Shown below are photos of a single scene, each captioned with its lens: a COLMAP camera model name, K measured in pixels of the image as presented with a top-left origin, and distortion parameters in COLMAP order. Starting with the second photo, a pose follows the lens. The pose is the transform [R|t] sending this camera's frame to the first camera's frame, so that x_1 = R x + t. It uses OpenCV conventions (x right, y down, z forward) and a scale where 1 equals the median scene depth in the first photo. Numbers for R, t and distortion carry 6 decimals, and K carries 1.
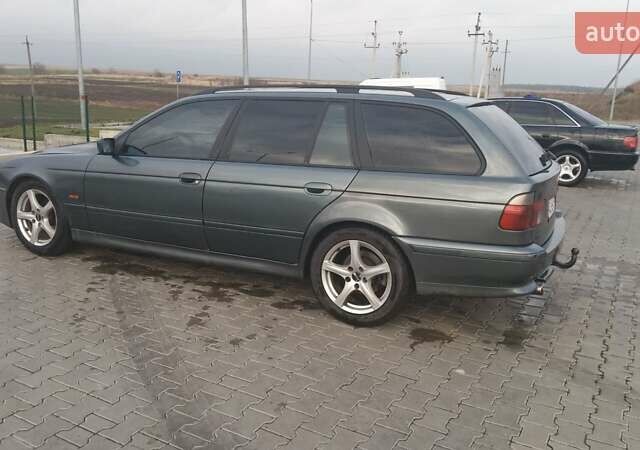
lens RADIAL K [[586.7, 0, 320.0], [0, 586.7, 225.0], [0, 0, 1]] dist [0.065300, -0.135188]
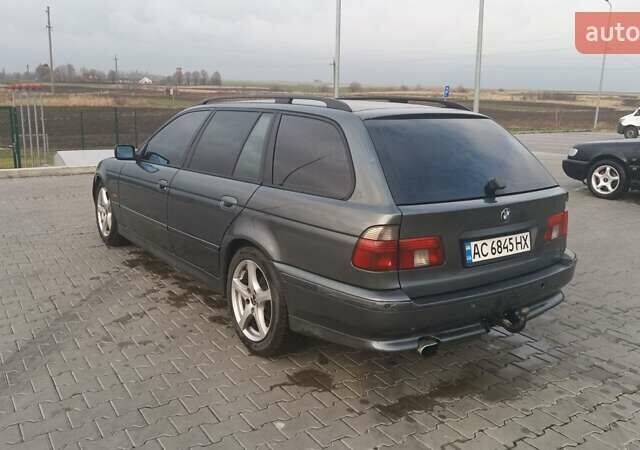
lens RADIAL K [[586.7, 0, 320.0], [0, 586.7, 225.0], [0, 0, 1]] dist [0.065300, -0.135188]
pose [[0.878478, 0.092294, -0.468784, 0.528181], [-0.103856, 0.994592, 0.001194, -0.038021], [0.466358, 0.047637, 0.883312, 0.204607]]
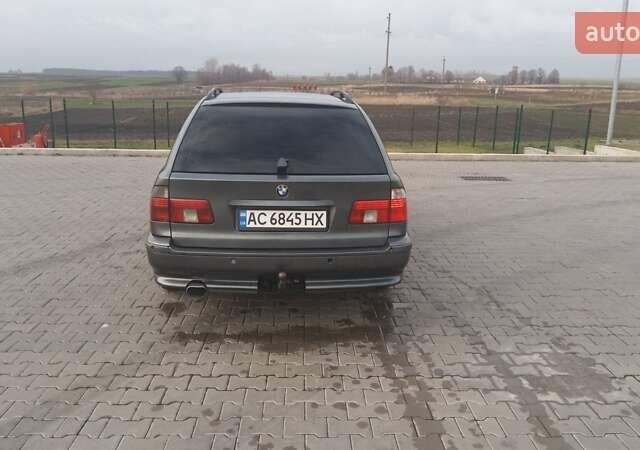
lens RADIAL K [[586.7, 0, 320.0], [0, 586.7, 225.0], [0, 0, 1]] dist [0.065300, -0.135188]
pose [[0.502170, 0.178208, -0.846208, 1.129854], [-0.202034, 0.975633, 0.085570, -0.108506], [0.840838, 0.127992, 0.525937, 0.569636]]
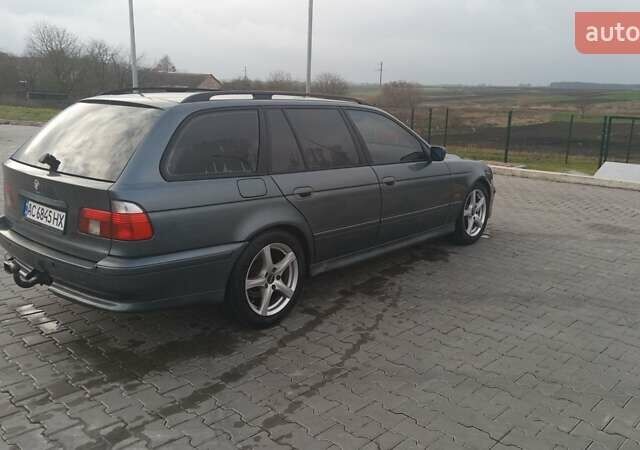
lens RADIAL K [[586.7, 0, 320.0], [0, 586.7, 225.0], [0, 0, 1]] dist [0.065300, -0.135188]
pose [[-0.264670, 0.182157, -0.946979, 1.085471], [-0.255604, 0.933623, 0.251026, -0.335124], [0.929847, 0.308491, -0.200542, 1.517733]]
